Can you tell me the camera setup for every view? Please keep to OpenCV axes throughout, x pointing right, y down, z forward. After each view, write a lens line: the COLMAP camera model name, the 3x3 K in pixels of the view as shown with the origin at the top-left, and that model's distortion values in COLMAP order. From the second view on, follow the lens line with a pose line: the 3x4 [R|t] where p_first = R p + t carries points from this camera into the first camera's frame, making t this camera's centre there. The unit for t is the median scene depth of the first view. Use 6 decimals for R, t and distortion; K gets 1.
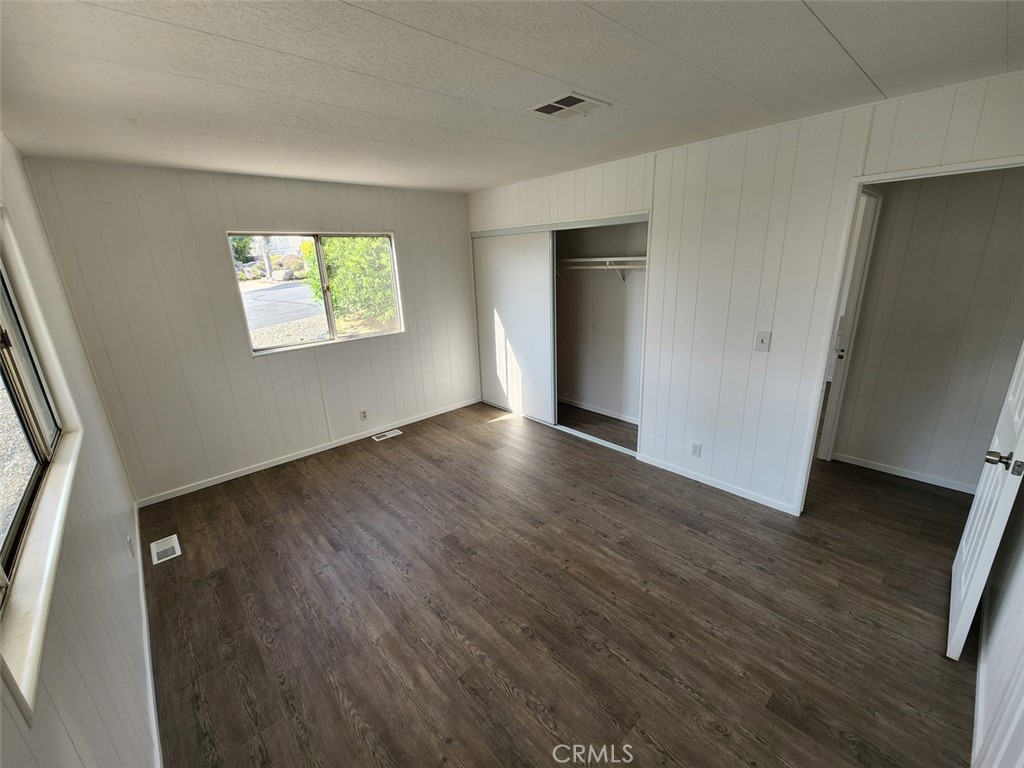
lens RADIAL K [[421.2, 0, 514.6], [0, 421.2, 384.6], [0, 0, 1]] dist [0.000724, -0.001860]
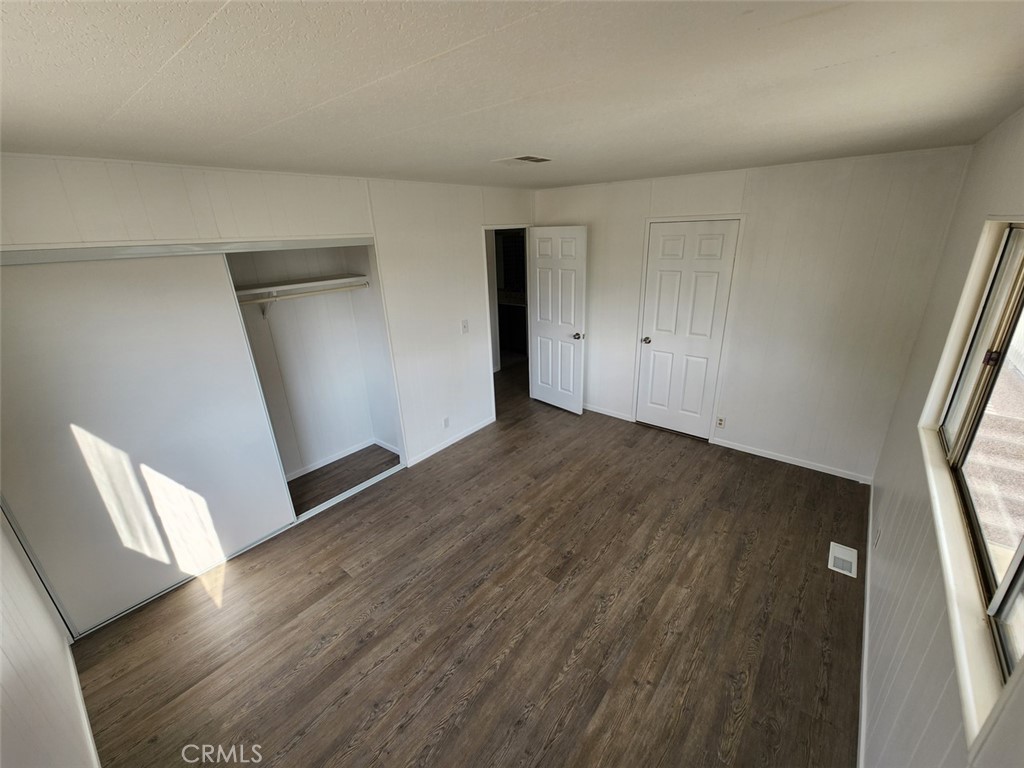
lens RADIAL K [[421.2, 0, 512.4], [0, 421.2, 385.1], [0, 0, 1]] dist [0.000724, -0.001860]
pose [[-0.145749, -0.305715, 0.940902, -0.939524], [0.324948, 0.883499, 0.337399, -0.383236], [-0.934433, 0.354920, -0.029427, 0.995298]]
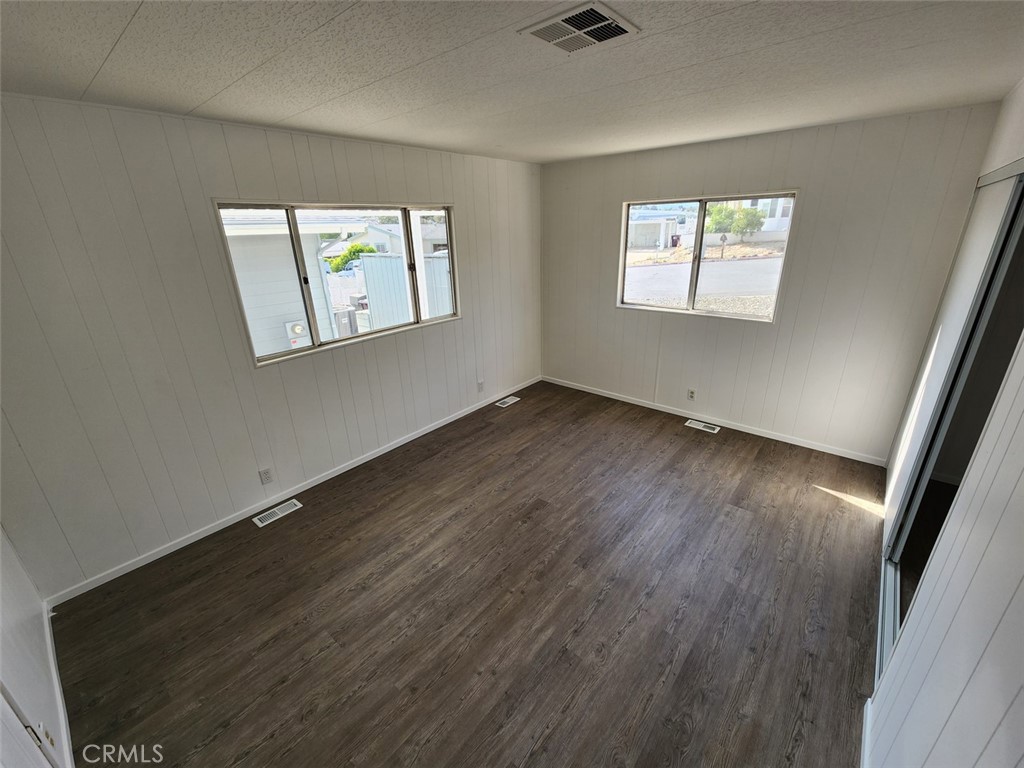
lens RADIAL K [[421.2, 0, 511.7], [0, 421.2, 382.7], [0, 0, 1]] dist [0.000724, -0.001860]
pose [[0.125760, 0.376854, -0.917696, 0.730205], [-0.266967, 0.903772, 0.334551, -0.261035], [0.955465, 0.202921, 0.214266, 0.655771]]
